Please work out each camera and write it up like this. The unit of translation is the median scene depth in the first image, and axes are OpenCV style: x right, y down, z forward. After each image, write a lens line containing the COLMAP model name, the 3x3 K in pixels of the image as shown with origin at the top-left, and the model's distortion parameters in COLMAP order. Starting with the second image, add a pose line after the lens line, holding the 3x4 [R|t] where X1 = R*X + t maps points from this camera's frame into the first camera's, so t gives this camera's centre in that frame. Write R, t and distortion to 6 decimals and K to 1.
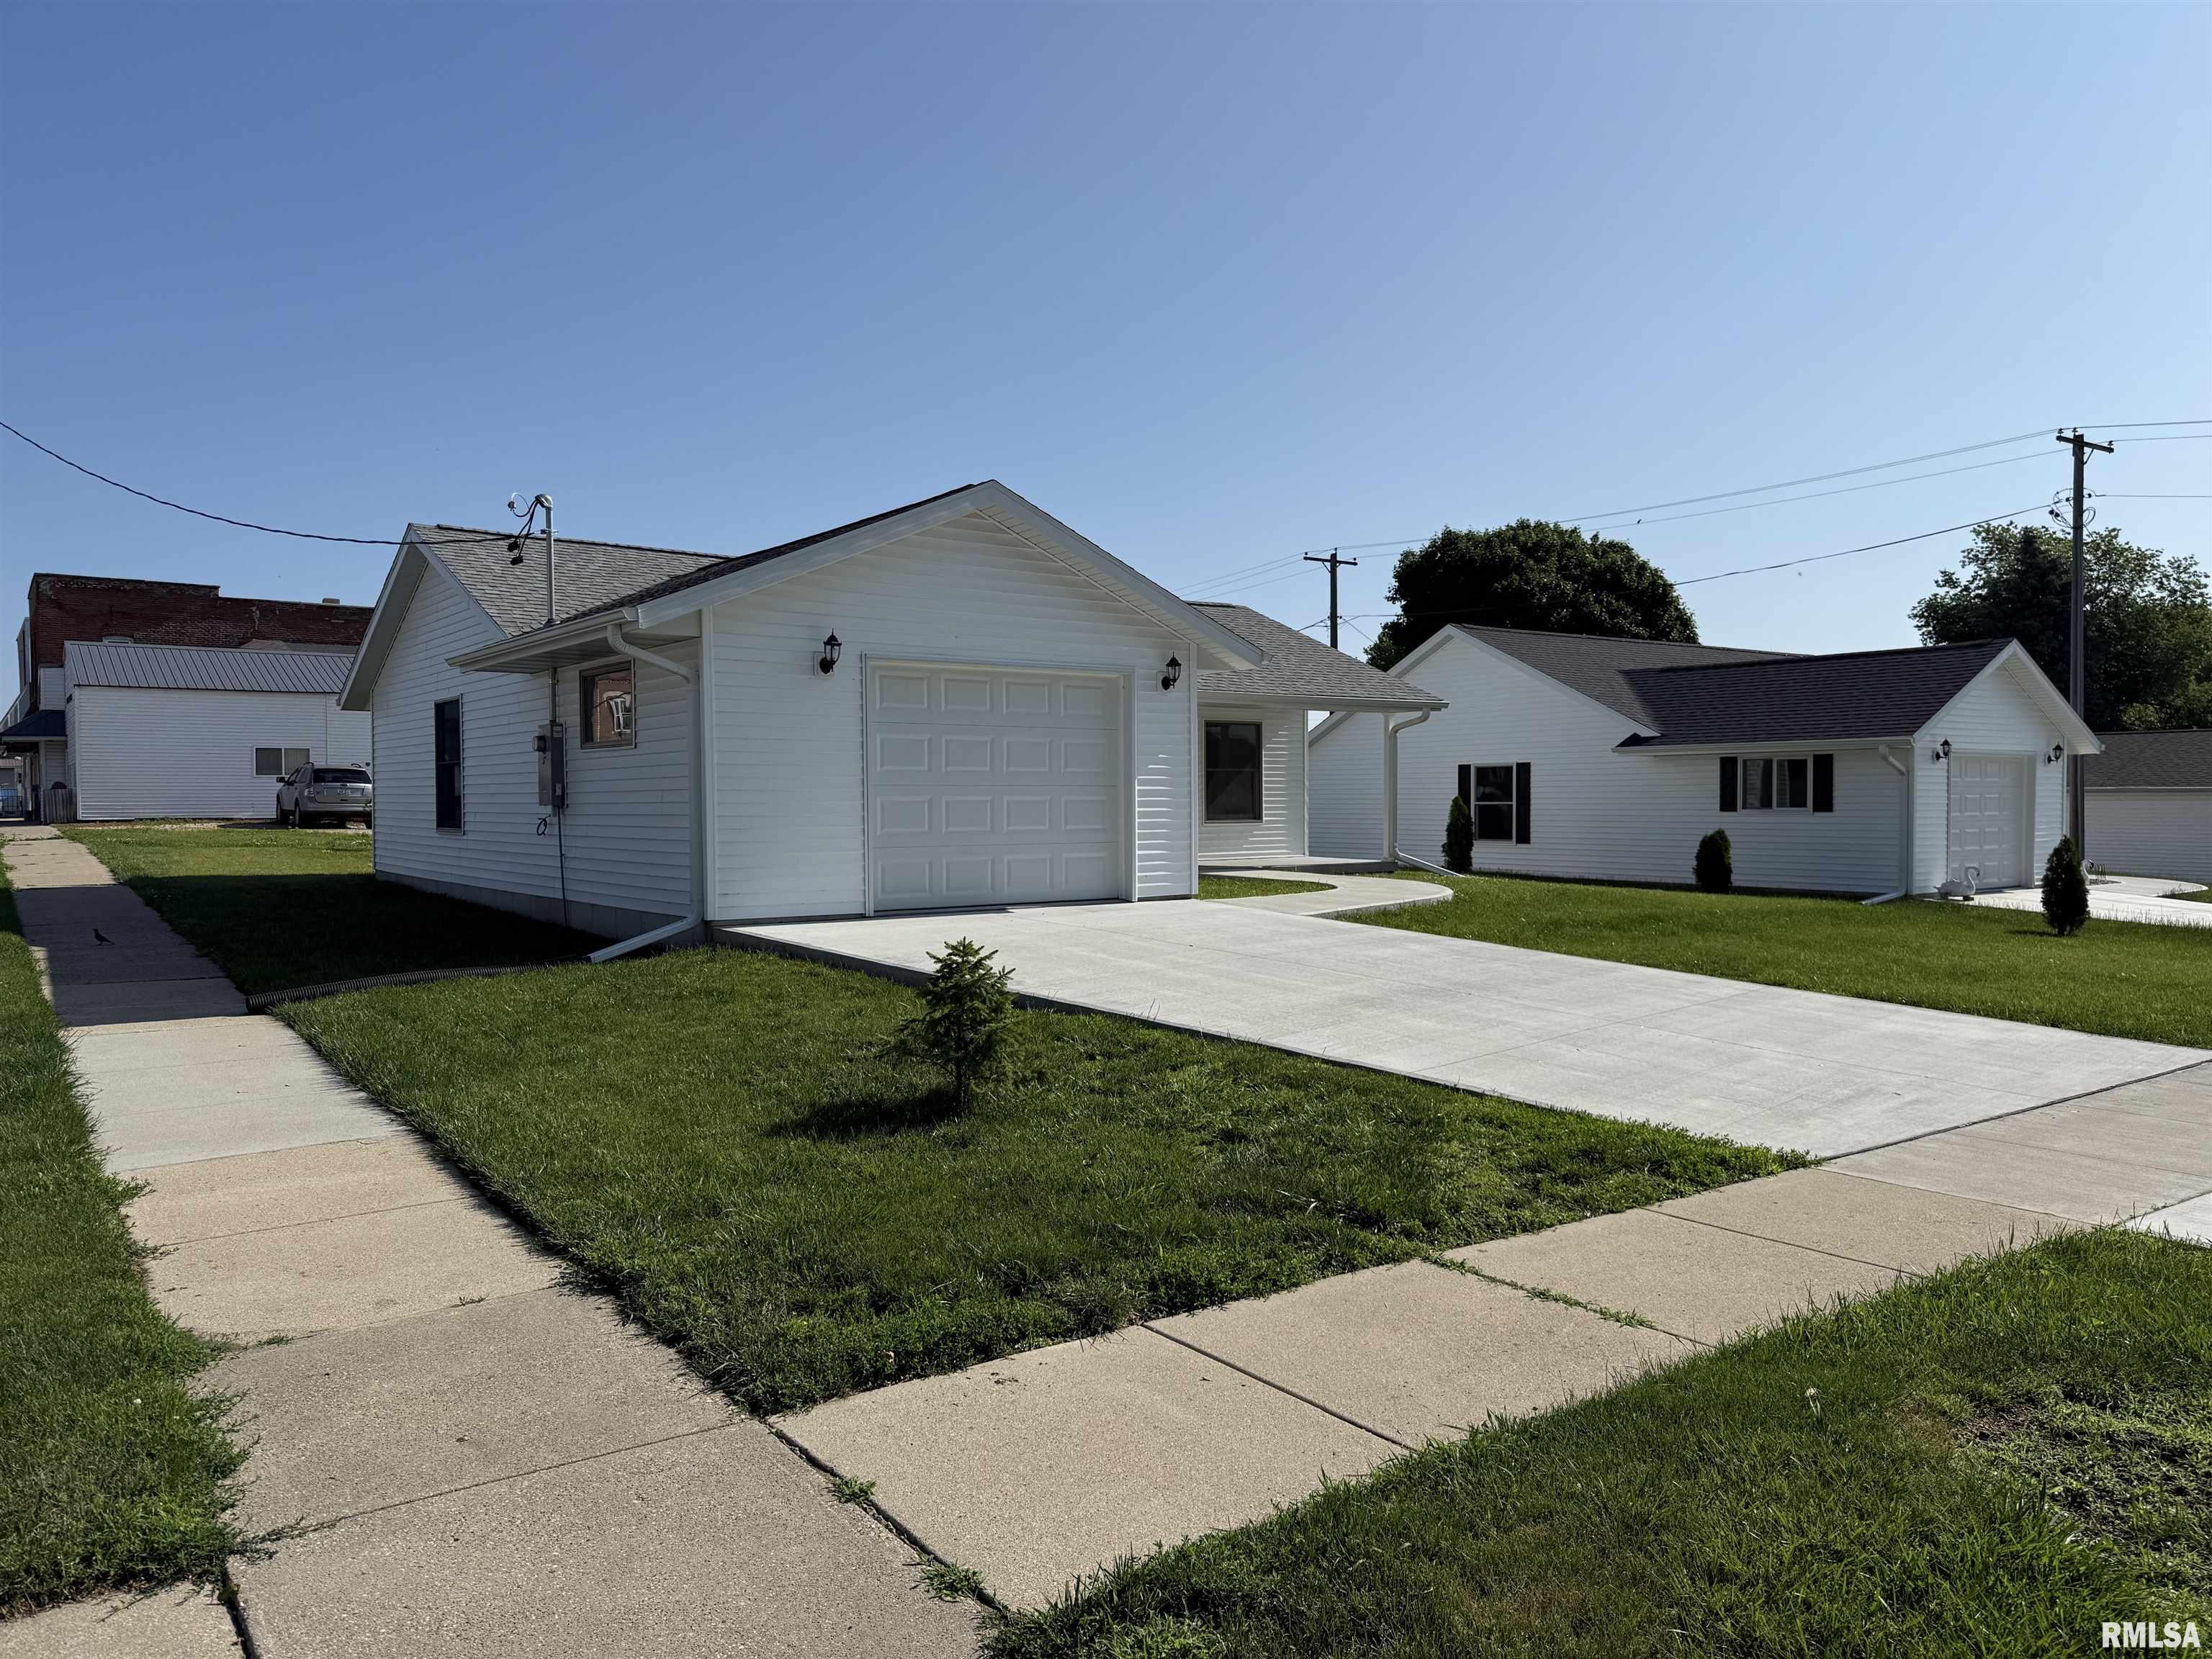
lens RADIAL K [[1557.8, 0, 1094.3], [0, 1557.8, 825.8], [0, 0, 1]] dist [0.032100, 0.000985]
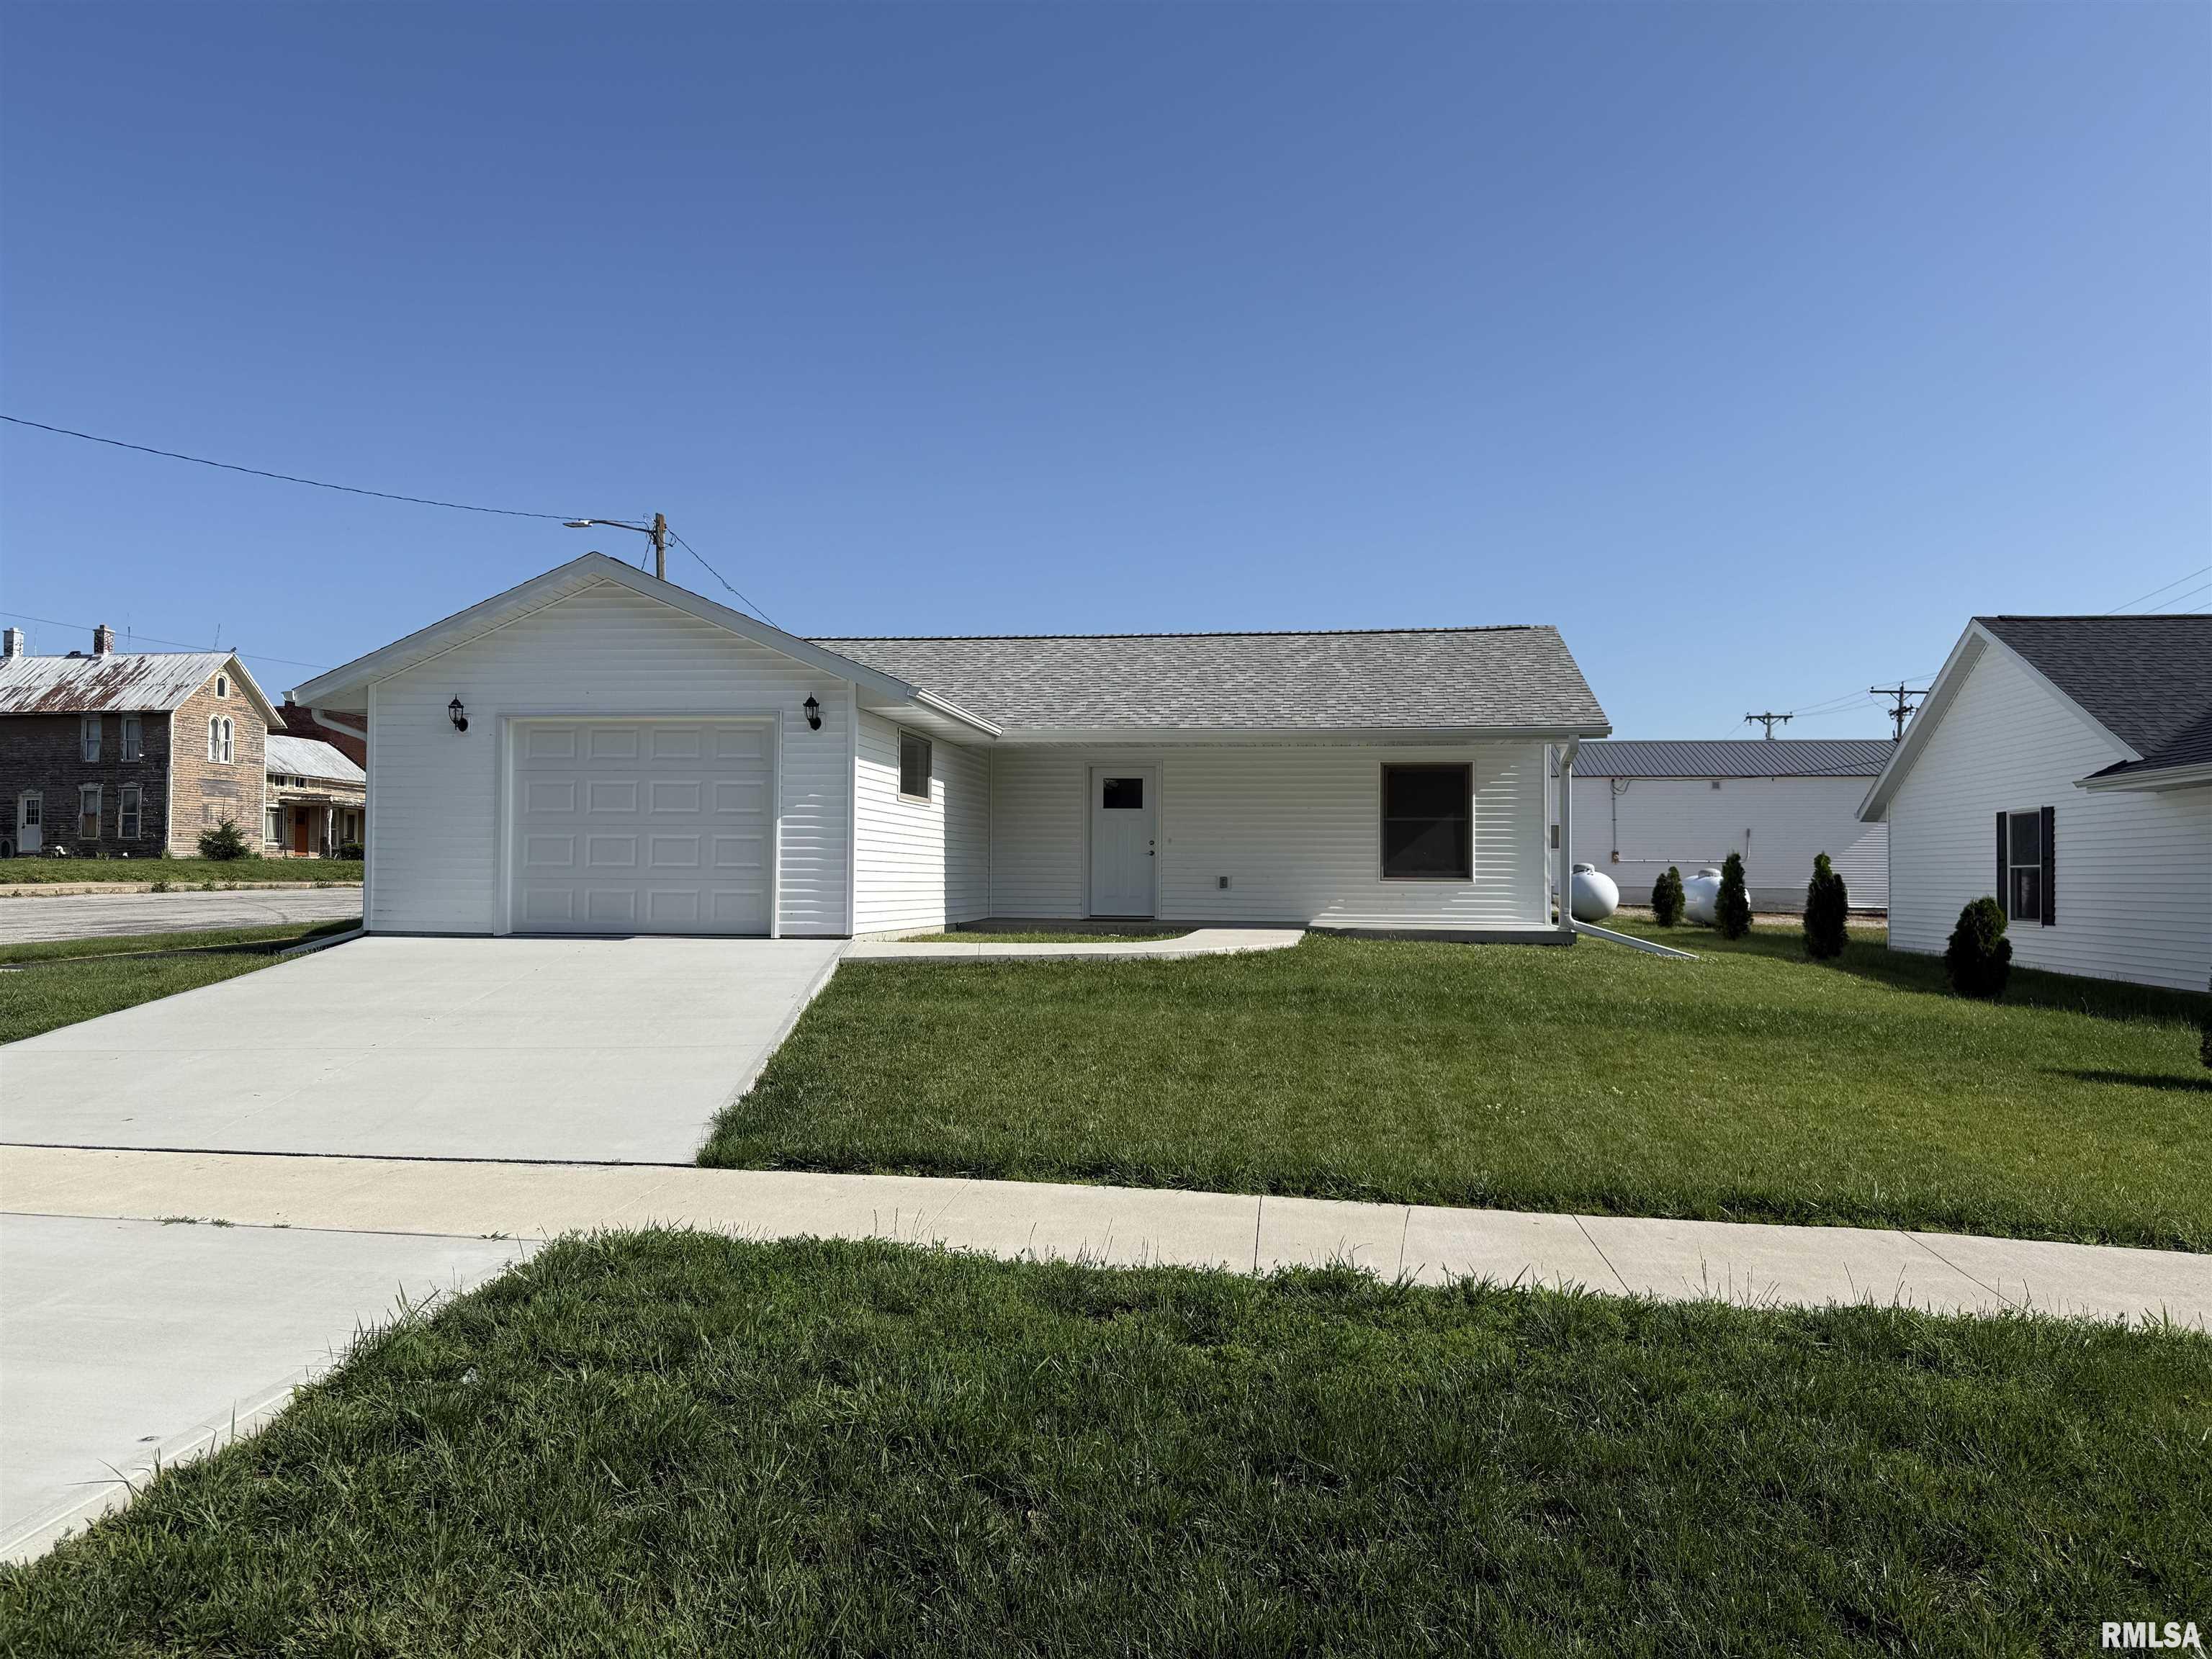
lens RADIAL K [[1557.8, 0, 1112.2], [0, 1557.8, 846.7], [0, 0, 1]] dist [0.032100, 0.000985]
pose [[0.719494, -0.003728, -0.694489, 0.887970], [-0.022649, 0.999328, -0.028829, 0.012821], [0.694129, 0.036472, 0.718926, 0.417470]]
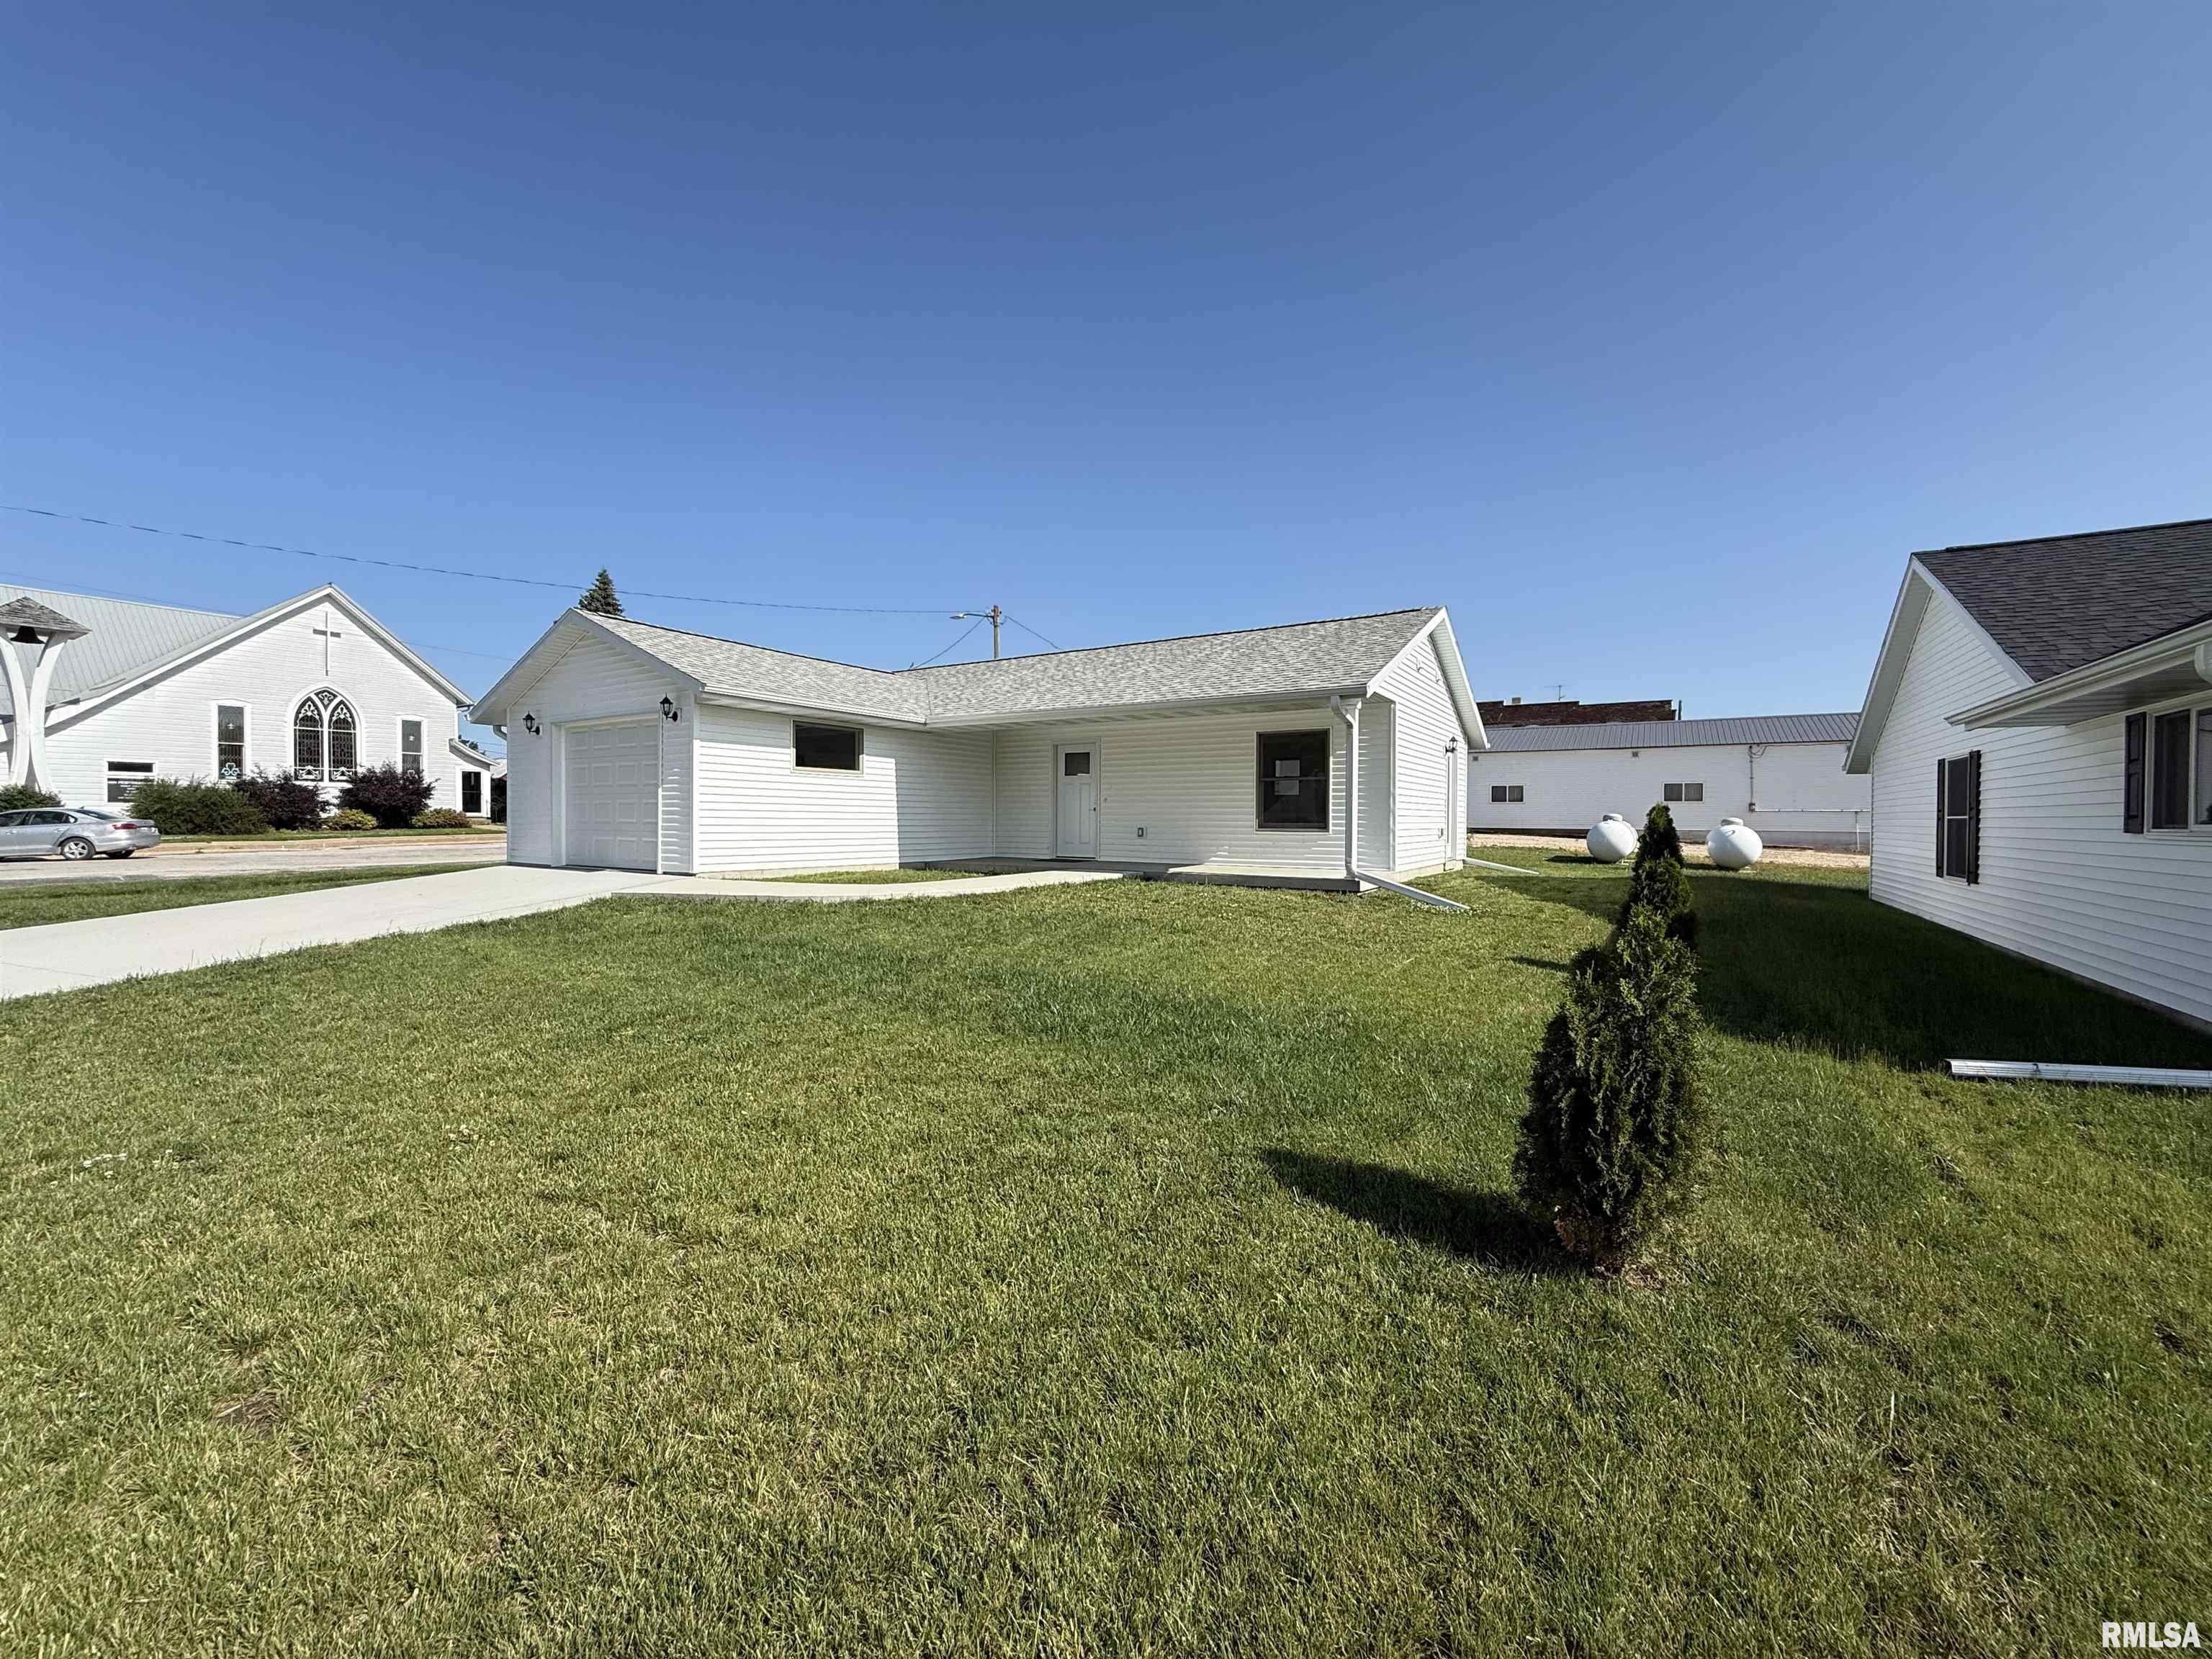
lens RADIAL K [[883.0, 0, 1095.0], [0, 883.0, 821.7], [0, 0, 1]] dist [-0.002475, -0.000145]
pose [[0.366453, 0.009047, -0.930392, 0.906437], [-0.023503, 0.999724, 0.000464, -0.008518], [0.930140, 0.021697, 0.366565, 1.068858]]
